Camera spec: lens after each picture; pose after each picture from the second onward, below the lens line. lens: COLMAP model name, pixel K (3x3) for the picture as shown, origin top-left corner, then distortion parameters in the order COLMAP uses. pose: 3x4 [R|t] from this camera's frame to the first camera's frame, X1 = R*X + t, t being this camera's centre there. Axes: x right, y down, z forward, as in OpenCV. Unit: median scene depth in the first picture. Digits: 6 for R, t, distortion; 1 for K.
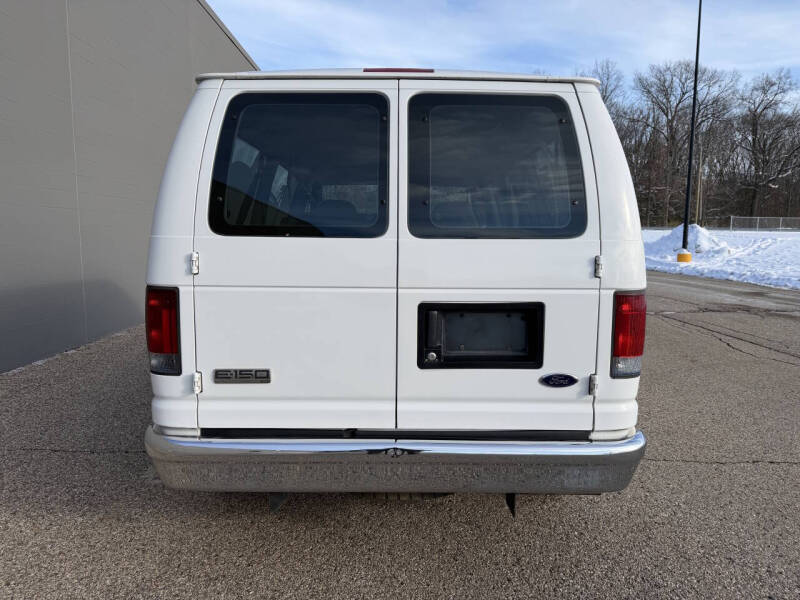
lens RADIAL K [[556.0, 0, 399.6], [0, 556.0, 294.2], [0, 0, 1]] dist [0.073749, -0.082339]
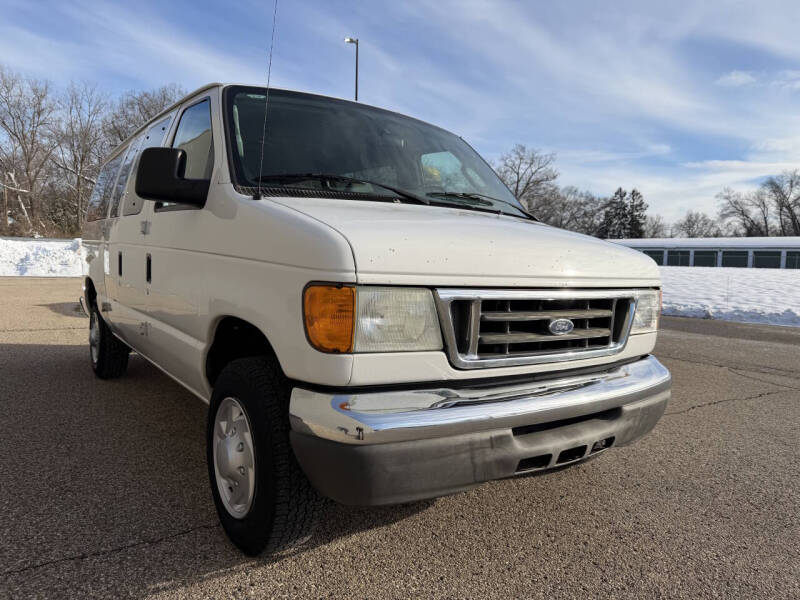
lens RADIAL K [[558.8, 0, 404.2], [0, 558.8, 291.2], [0, 0, 1]] dist [0.057725, -0.068705]
pose [[0.802286, -0.013793, 0.596781, -0.689219], [0.040201, 0.998712, -0.030962, 0.041989], [-0.595585, 0.048832, 0.801807, 0.345162]]
